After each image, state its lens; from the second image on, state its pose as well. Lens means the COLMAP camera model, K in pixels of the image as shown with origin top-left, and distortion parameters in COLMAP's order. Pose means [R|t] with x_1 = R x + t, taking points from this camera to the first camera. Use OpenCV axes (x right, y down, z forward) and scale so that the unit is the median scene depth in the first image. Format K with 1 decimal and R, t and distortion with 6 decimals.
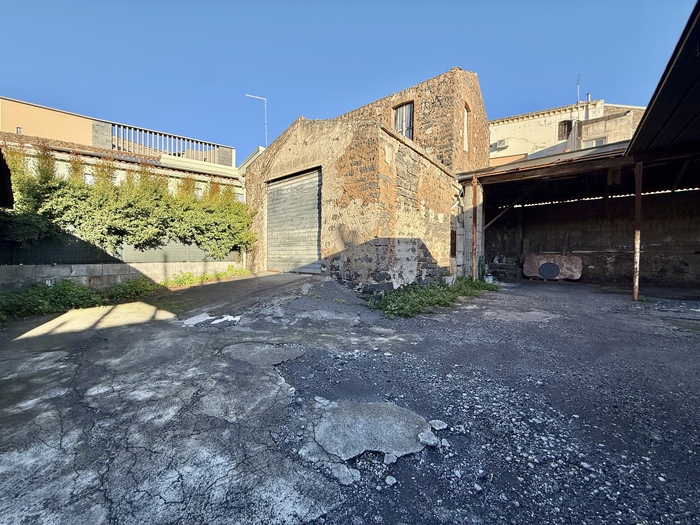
lens RADIAL K [[278.5, 0, 348.9], [0, 278.5, 262.6], [0, 0, 1]] dist [-0.000855, 0.000339]
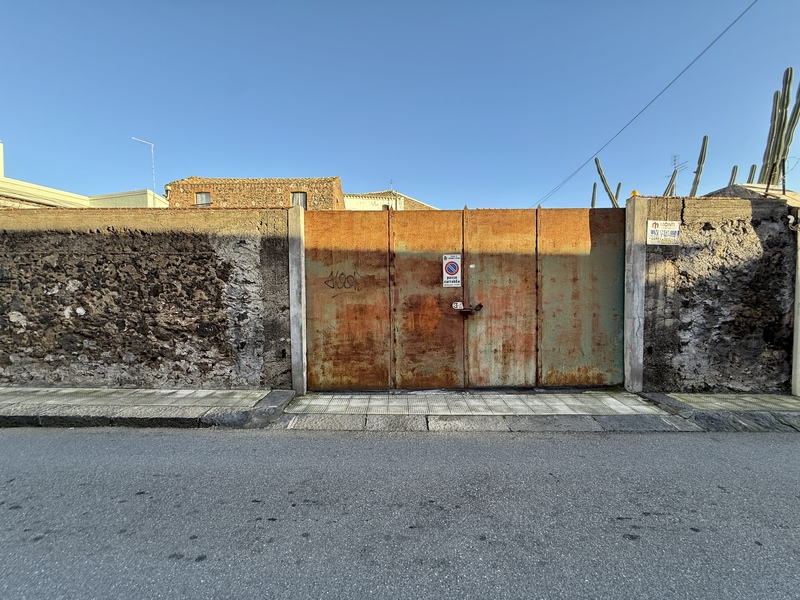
lens RADIAL K [[318.2, 0, 398.7], [0, 318.2, 300.2], [0, 0, 1]] dist [-0.000855, 0.000339]
pose [[0.769580, -0.027406, 0.637962, -0.737100], [0.031664, 0.999487, 0.004740, 0.023226], [-0.637765, 0.016552, 0.770053, -0.952684]]
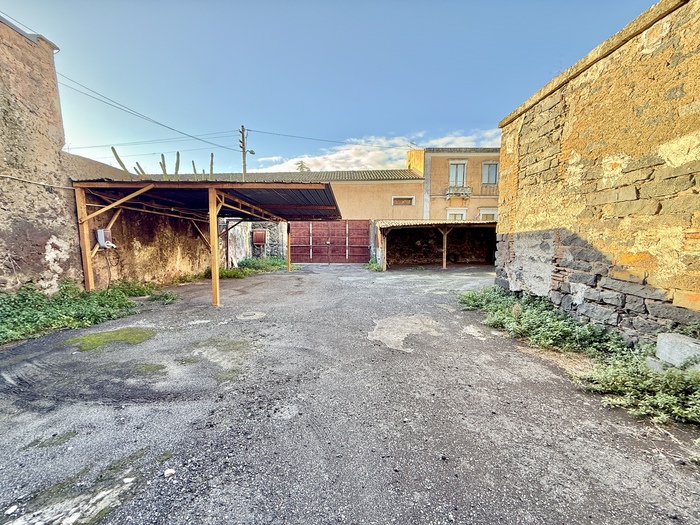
lens RADIAL K [[278.5, 0, 348.9], [0, 278.5, 262.6], [0, 0, 1]] dist [-0.000855, 0.000339]
pose [[-0.776211, 0.047013, -0.628718, 0.878049], [-0.026837, 0.993848, 0.107449, -0.057729], [0.629902, 0.100276, -0.770174, 1.061998]]
